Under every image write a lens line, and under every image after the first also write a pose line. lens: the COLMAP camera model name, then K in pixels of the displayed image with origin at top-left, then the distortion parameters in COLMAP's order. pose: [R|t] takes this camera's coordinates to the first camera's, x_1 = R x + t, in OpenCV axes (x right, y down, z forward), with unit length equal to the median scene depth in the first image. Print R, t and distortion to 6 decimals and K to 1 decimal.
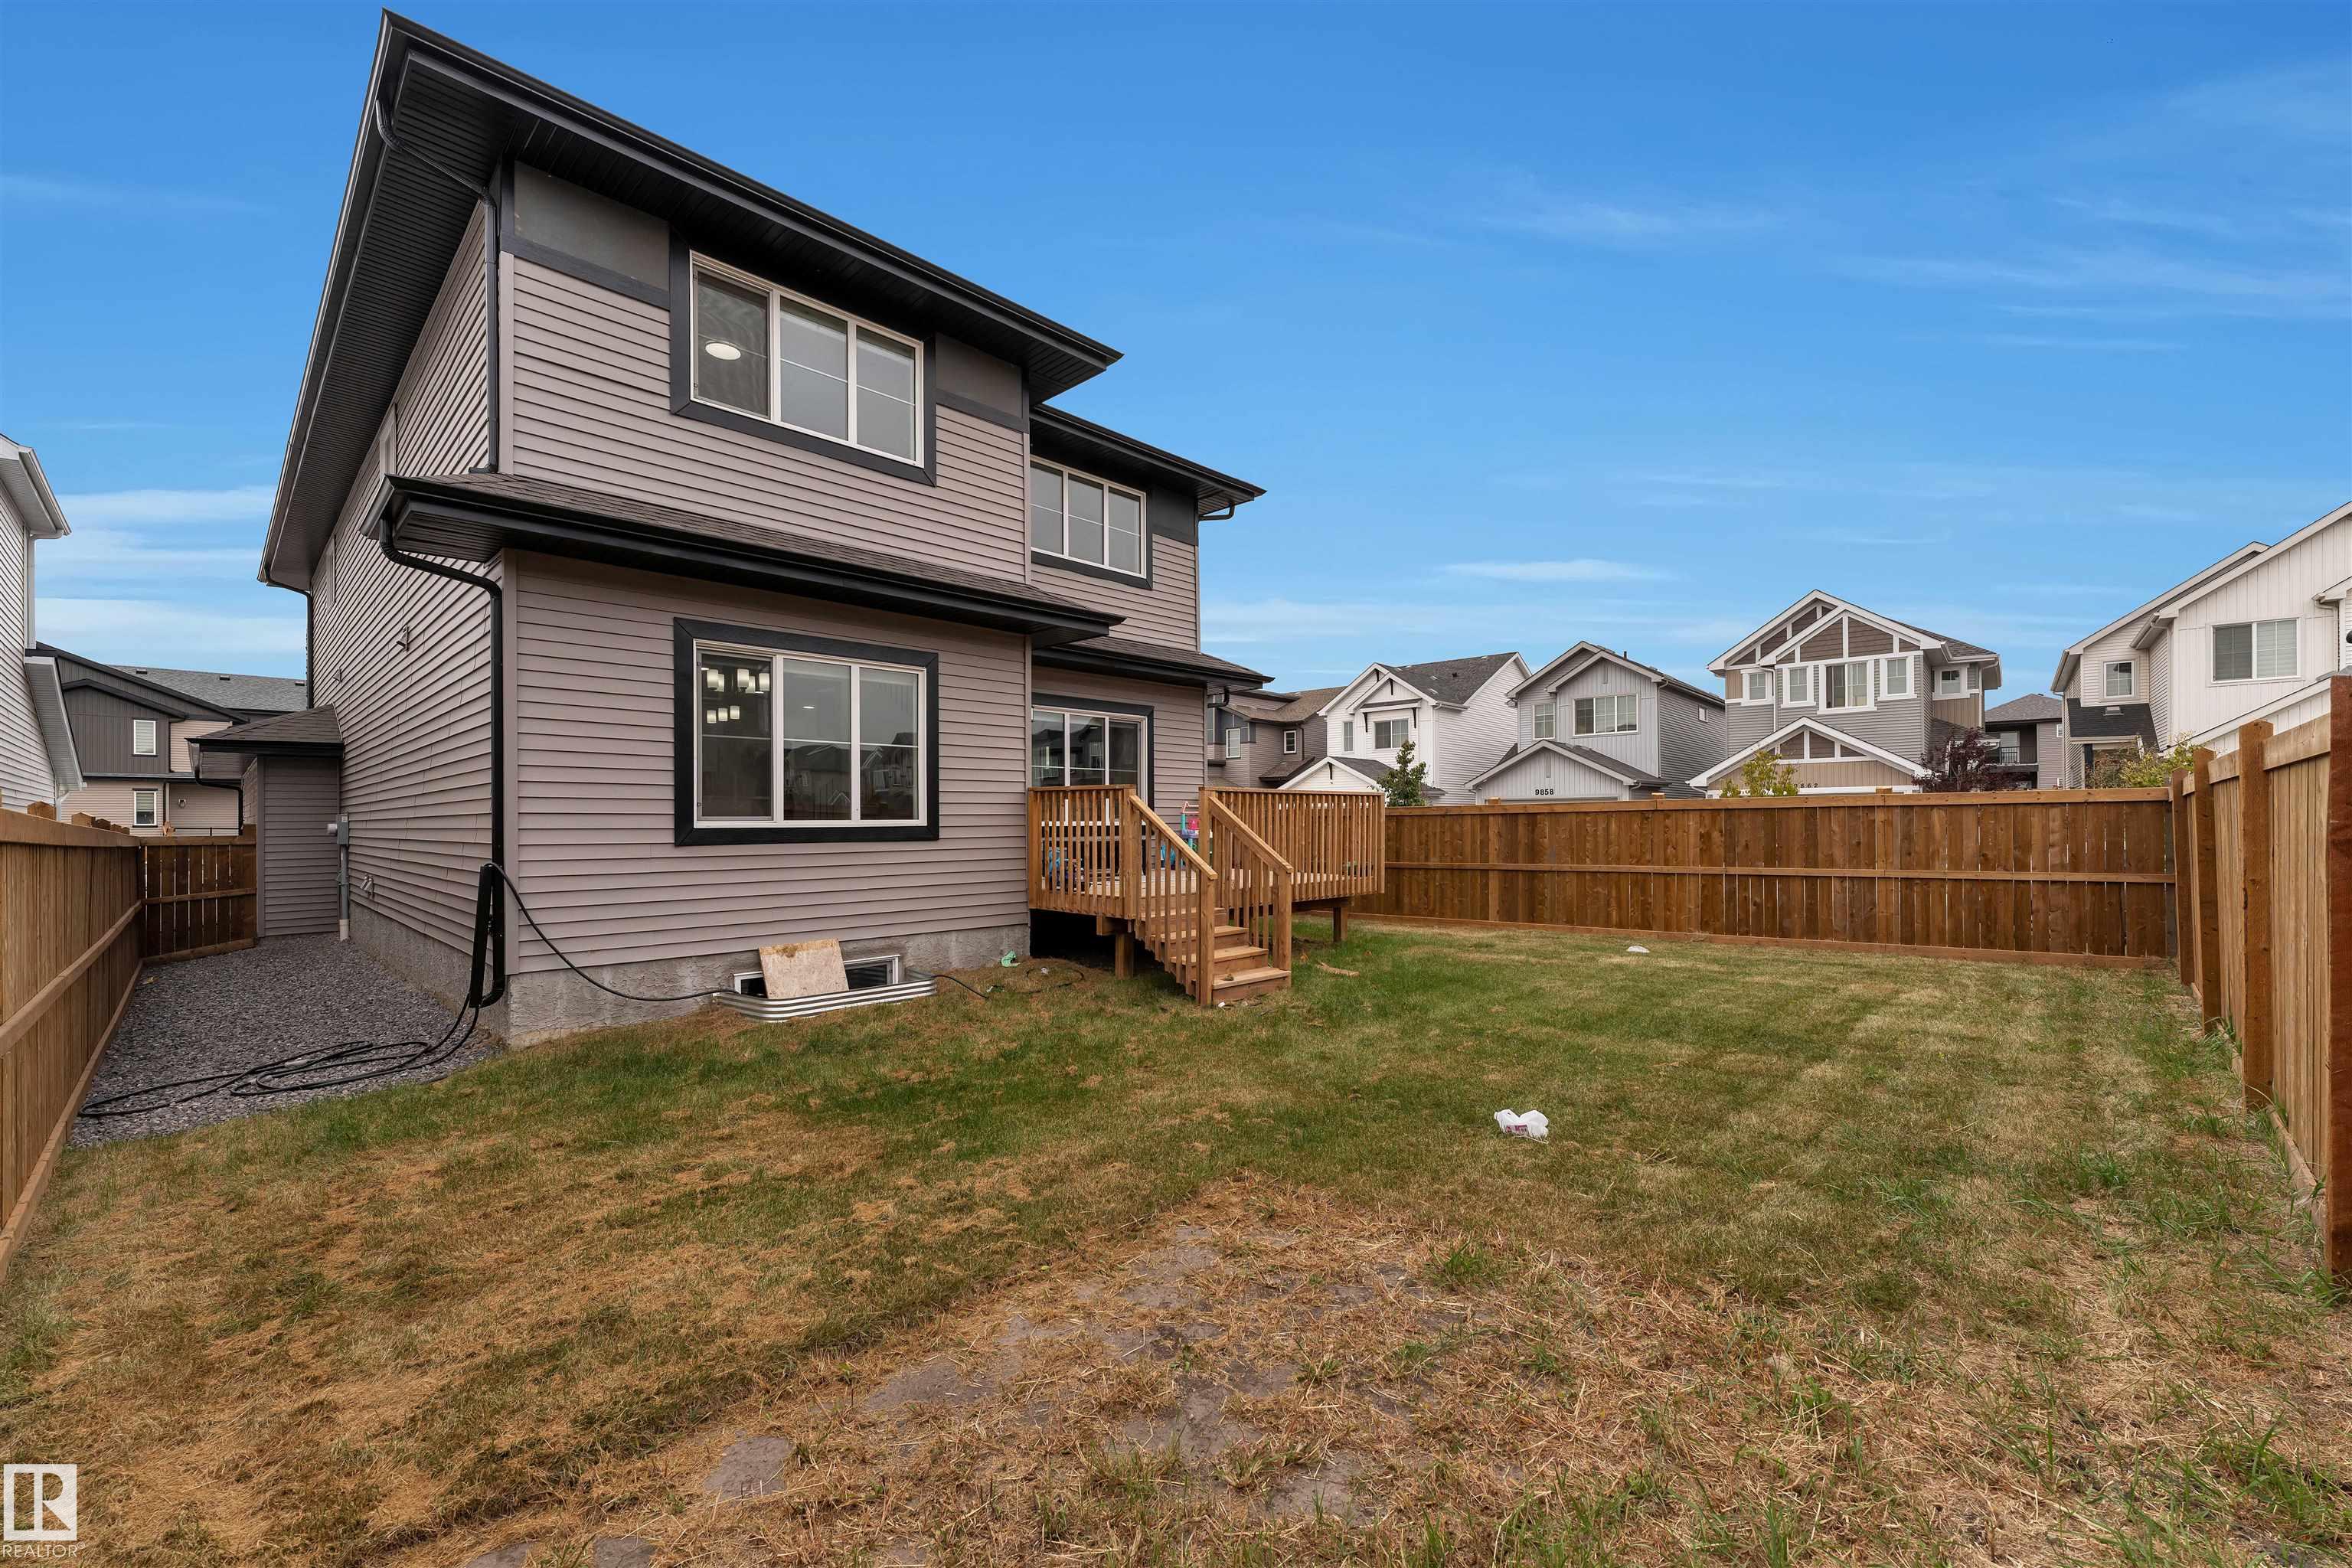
lens RADIAL K [[963.5, 0, 1151.0], [0, 963.5, 819.2], [0, 0, 1]] dist [-0.002080, -0.000162]
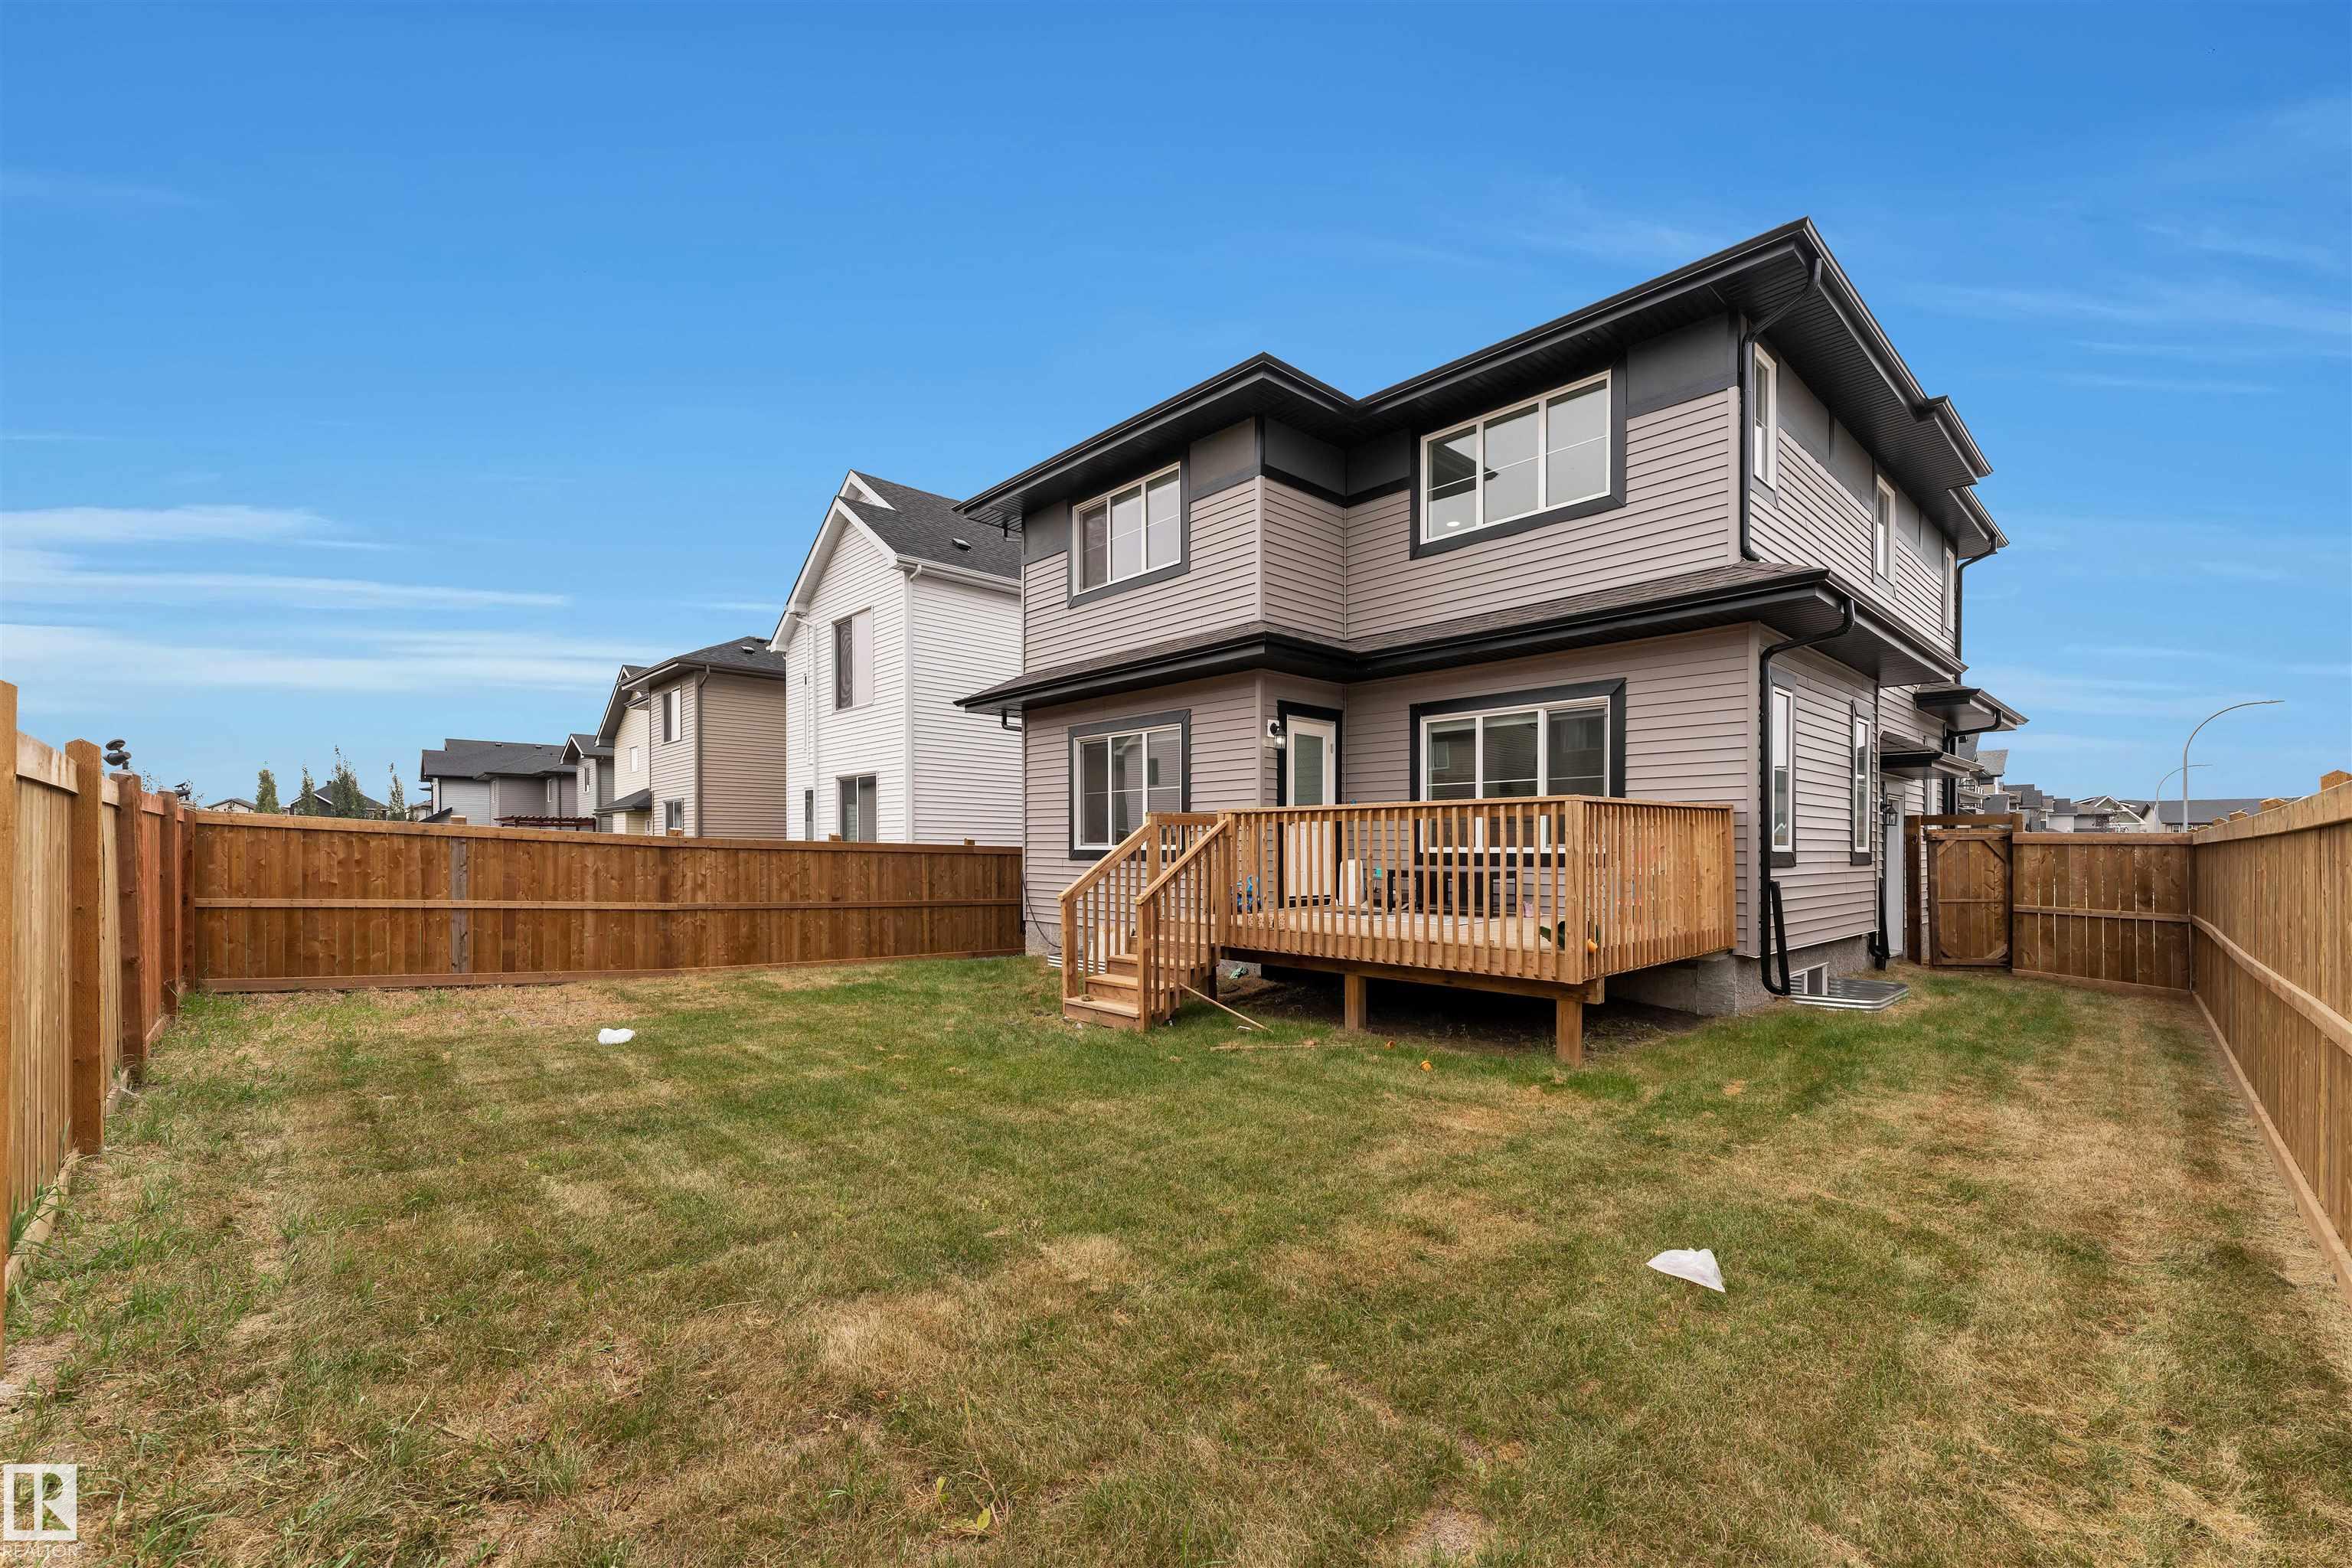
lens RADIAL K [[963.5, 0, 1163.2], [0, 963.5, 853.0], [0, 0, 1]] dist [-0.002080, -0.000162]
pose [[-0.045608, -0.002523, -0.998956, 0.765285], [-0.003785, 0.999990, -0.002353, 0.009990], [0.998952, 0.003673, -0.045617, 0.790601]]
